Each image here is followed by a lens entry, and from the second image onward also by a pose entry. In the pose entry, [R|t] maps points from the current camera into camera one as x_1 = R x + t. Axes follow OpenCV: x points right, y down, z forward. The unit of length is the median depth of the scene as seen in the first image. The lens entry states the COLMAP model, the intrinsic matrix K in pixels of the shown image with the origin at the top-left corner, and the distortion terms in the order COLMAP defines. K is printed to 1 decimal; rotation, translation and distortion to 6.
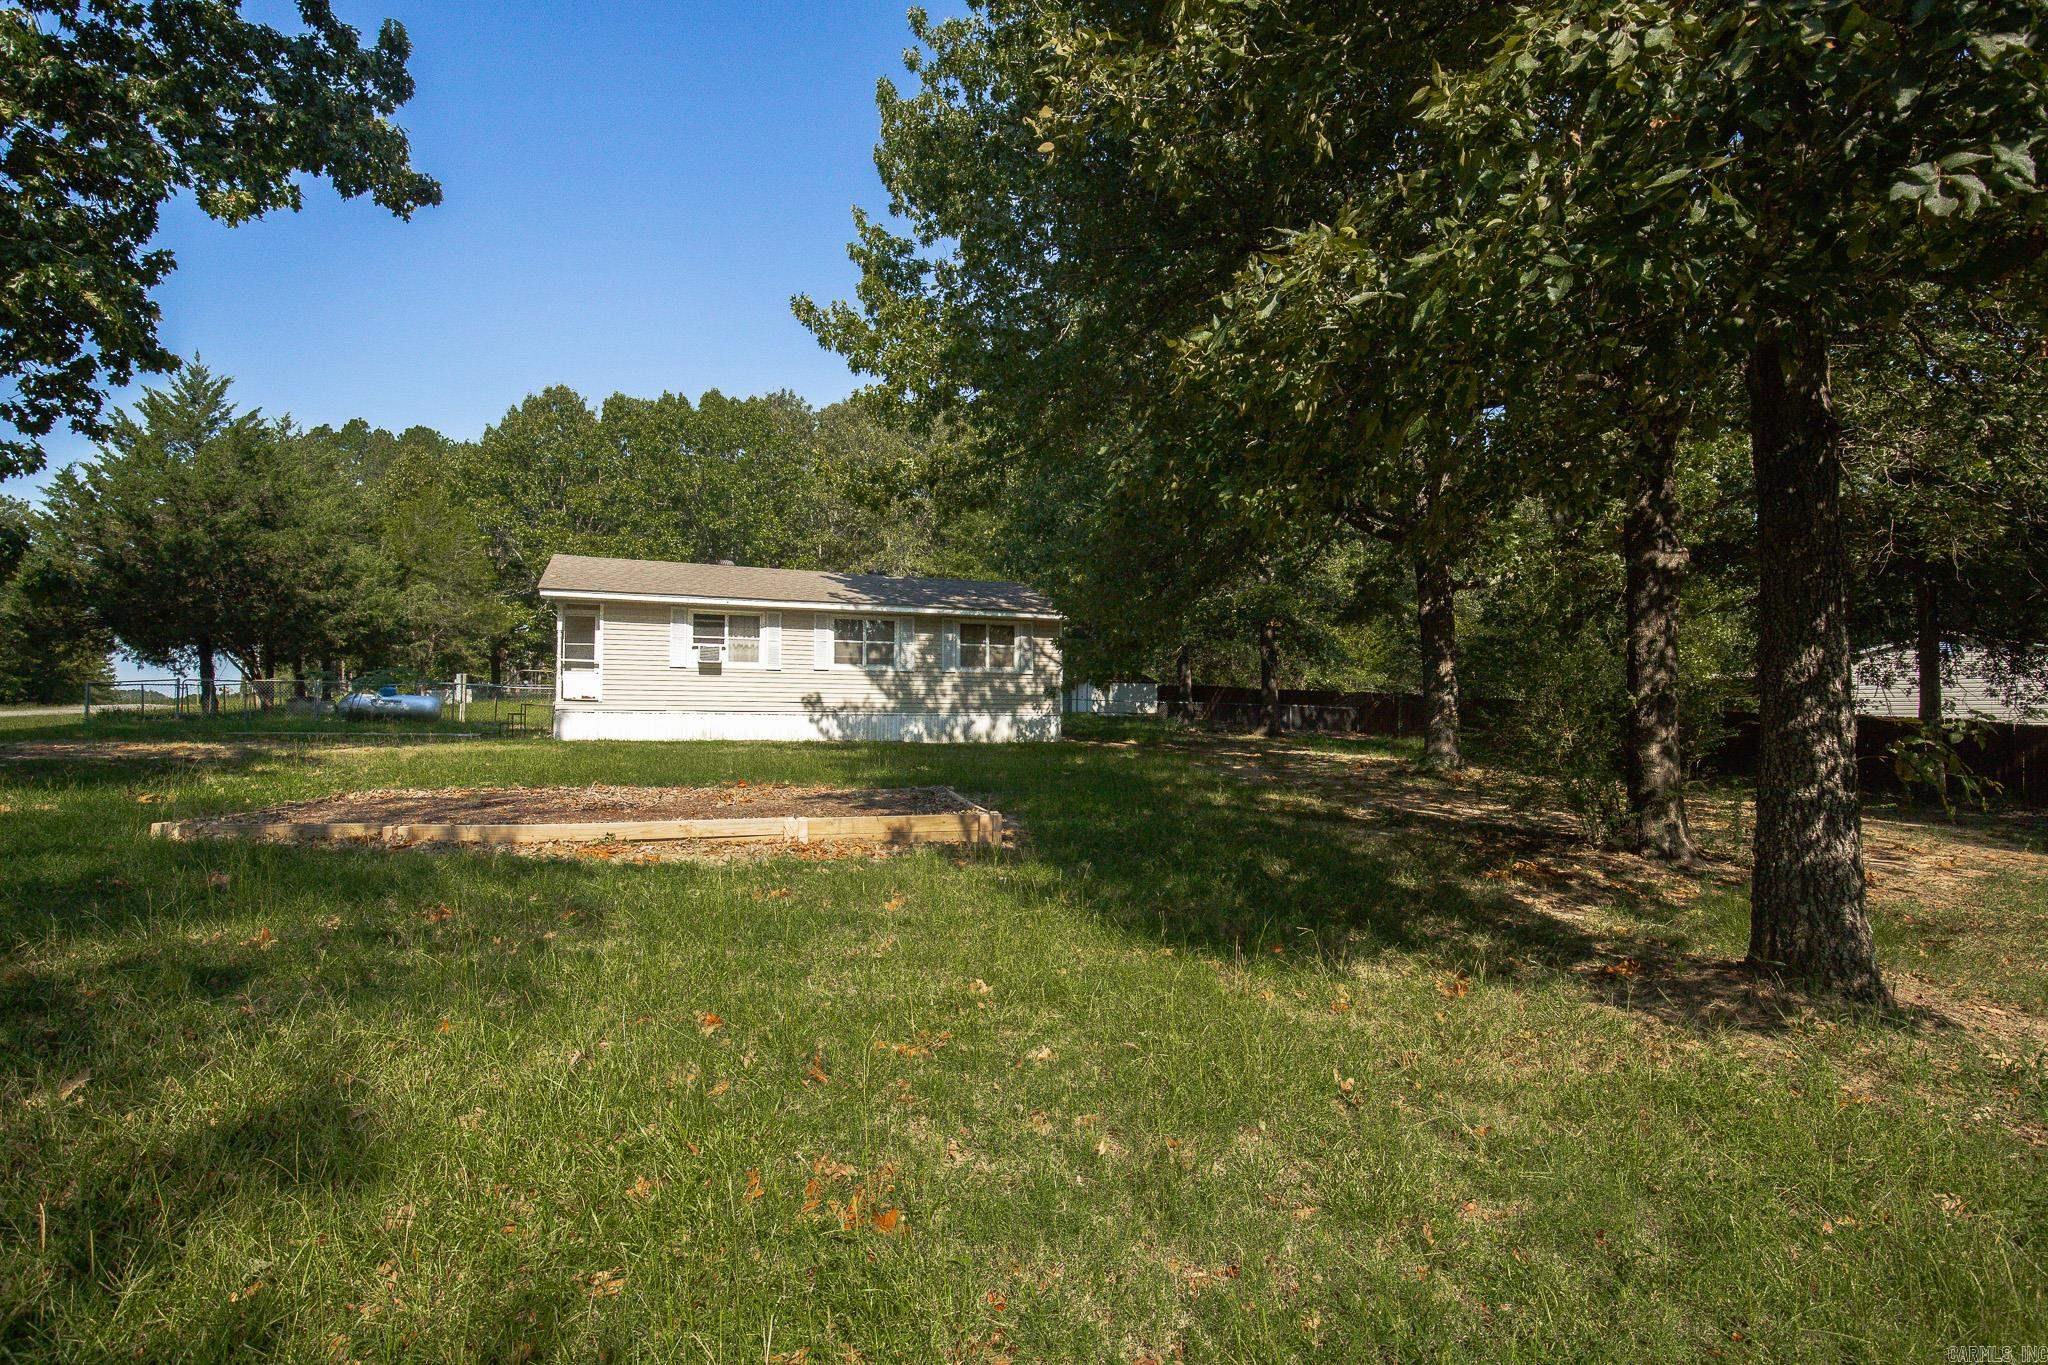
lens RADIAL K [[960.0, 0, 1024.1], [0, 960.0, 683.0], [0, 0, 1]] dist [-0.028516, -0.001033]
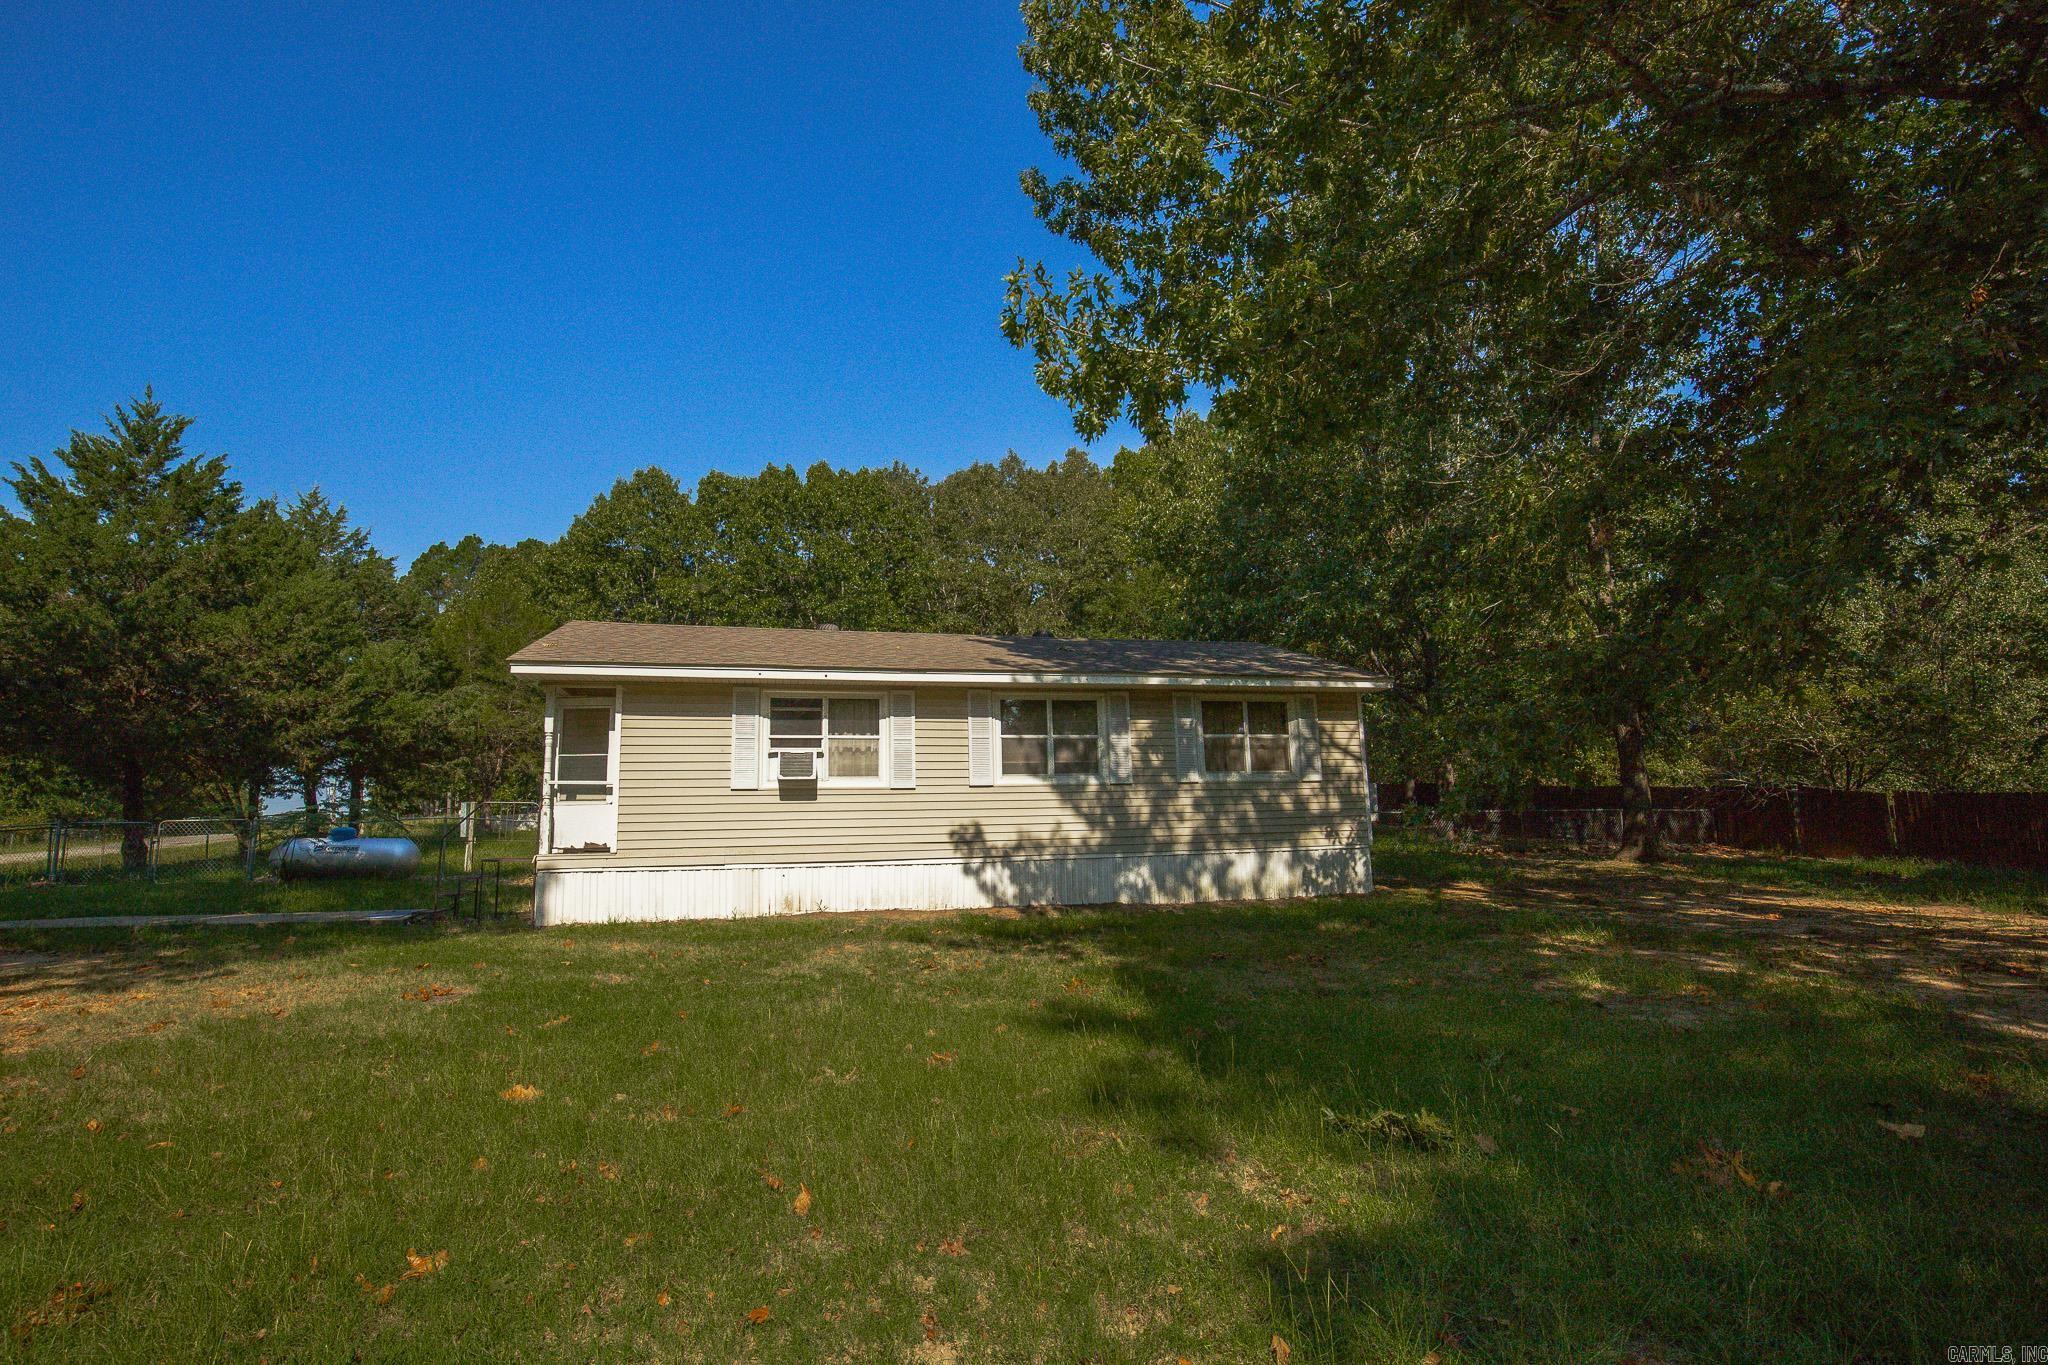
lens RADIAL K [[960.0, 0, 1055.5], [0, 960.0, 682.2], [0, 0, 1]] dist [-0.028516, -0.001033]
pose [[0.994557, -0.043432, -0.094707, -0.102997], [0.032806, 0.993279, -0.110999, -0.008882], [0.098891, 0.107288, 0.989298, 0.394343]]
